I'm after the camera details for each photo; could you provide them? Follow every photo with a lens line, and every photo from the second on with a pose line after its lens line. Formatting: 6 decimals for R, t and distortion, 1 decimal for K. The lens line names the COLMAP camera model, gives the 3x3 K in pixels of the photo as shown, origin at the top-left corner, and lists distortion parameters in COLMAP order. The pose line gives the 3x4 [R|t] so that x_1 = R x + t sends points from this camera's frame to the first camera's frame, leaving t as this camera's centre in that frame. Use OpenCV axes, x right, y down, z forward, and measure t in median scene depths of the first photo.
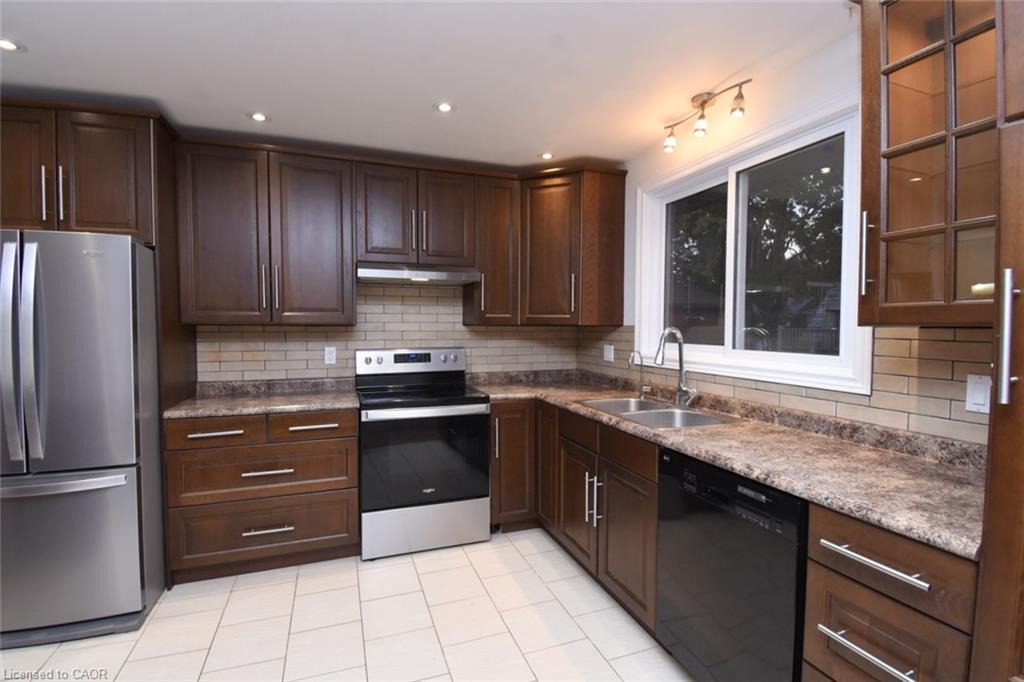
lens RADIAL K [[471.9, 0, 512.0], [0, 471.9, 341.0], [0, 0, 1]] dist [0.024129, -0.019536]
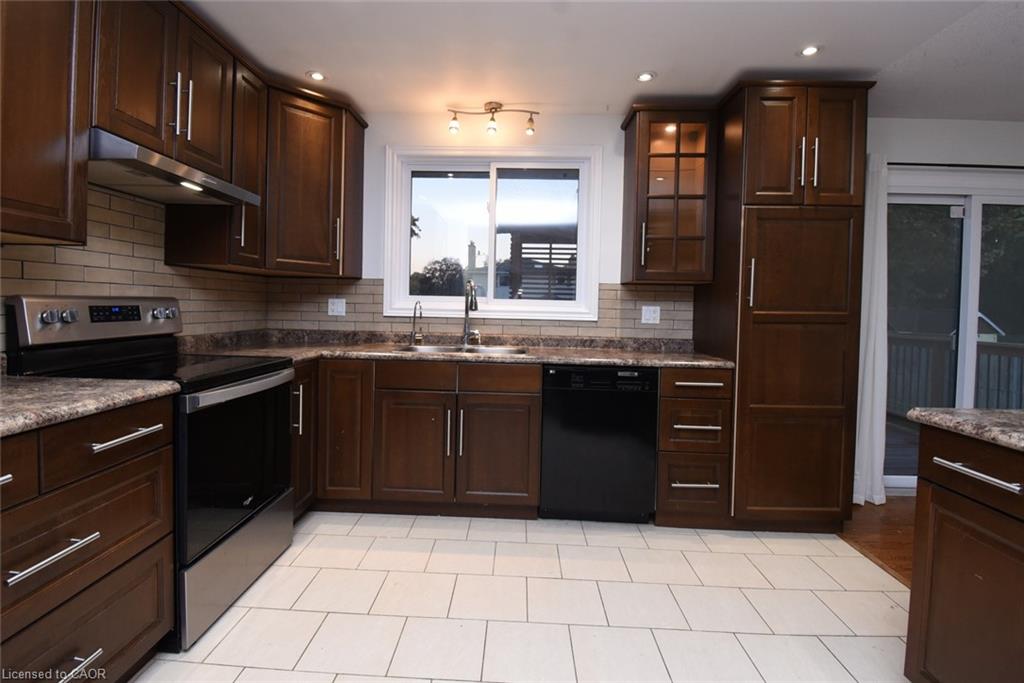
lens RADIAL K [[483.1, 0, 504.3], [0, 483.1, 314.7], [0, 0, 1]] dist [0.021950, -0.028283]
pose [[0.387498, -0.010848, 0.921807, -0.648077], [0.011188, 0.999912, 0.007063, 0.043436], [-0.921803, 0.007576, 0.387586, 0.365186]]
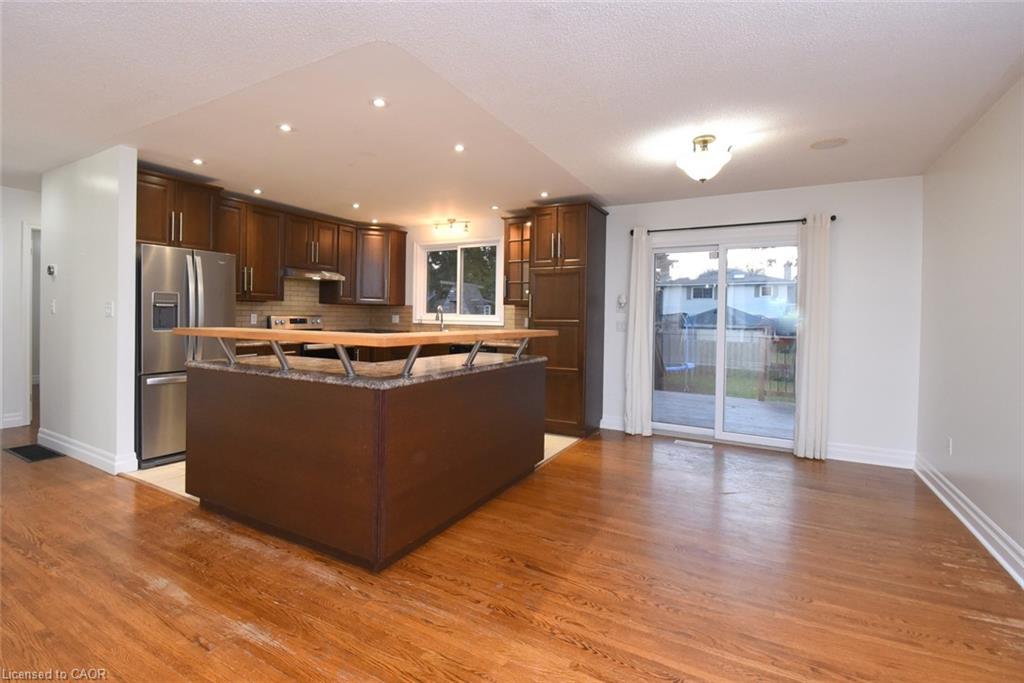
lens RADIAL K [[477.2, 0, 486.3], [0, 477.2, 319.4], [0, 0, 1]] dist [0.016809, -0.016377]
pose [[0.771541, 0.003467, 0.636171, -0.908471], [0.008338, 0.999844, -0.015561, 0.071354], [-0.636125, 0.017311, 0.771391, -0.932779]]
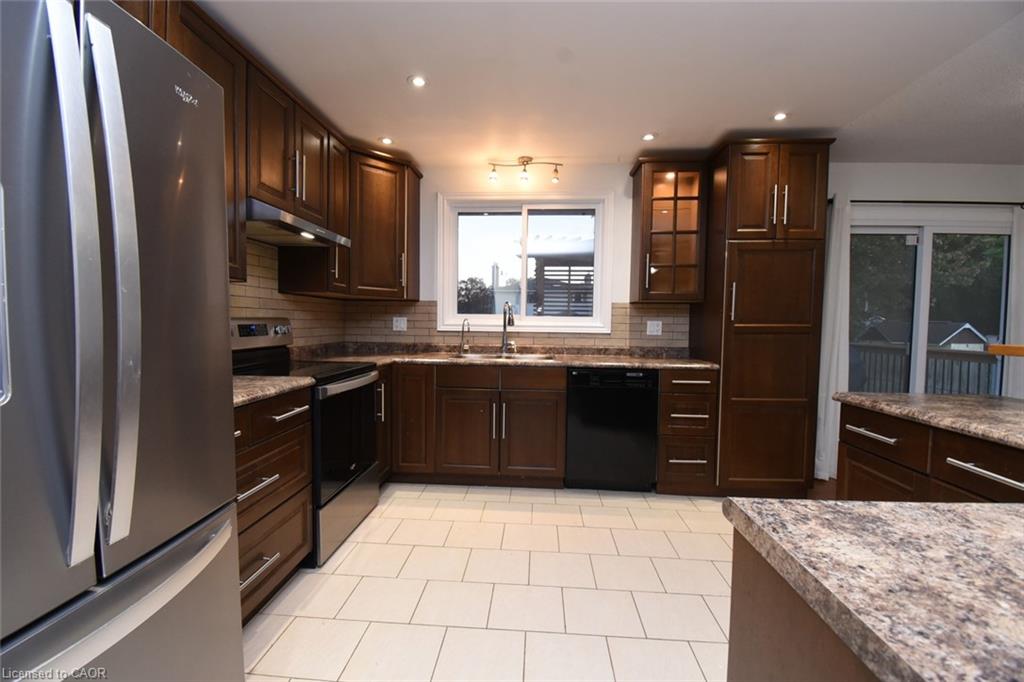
lens RADIAL K [[445.5, 0, 512.0], [0, 445.5, 341.0], [0, 0, 1]] dist [0.016829, -0.020940]
pose [[0.413921, -0.037525, 0.909539, -0.802192], [0.019755, 0.999285, 0.032237, 0.043573], [-0.910099, 0.004625, 0.414366, 0.330804]]
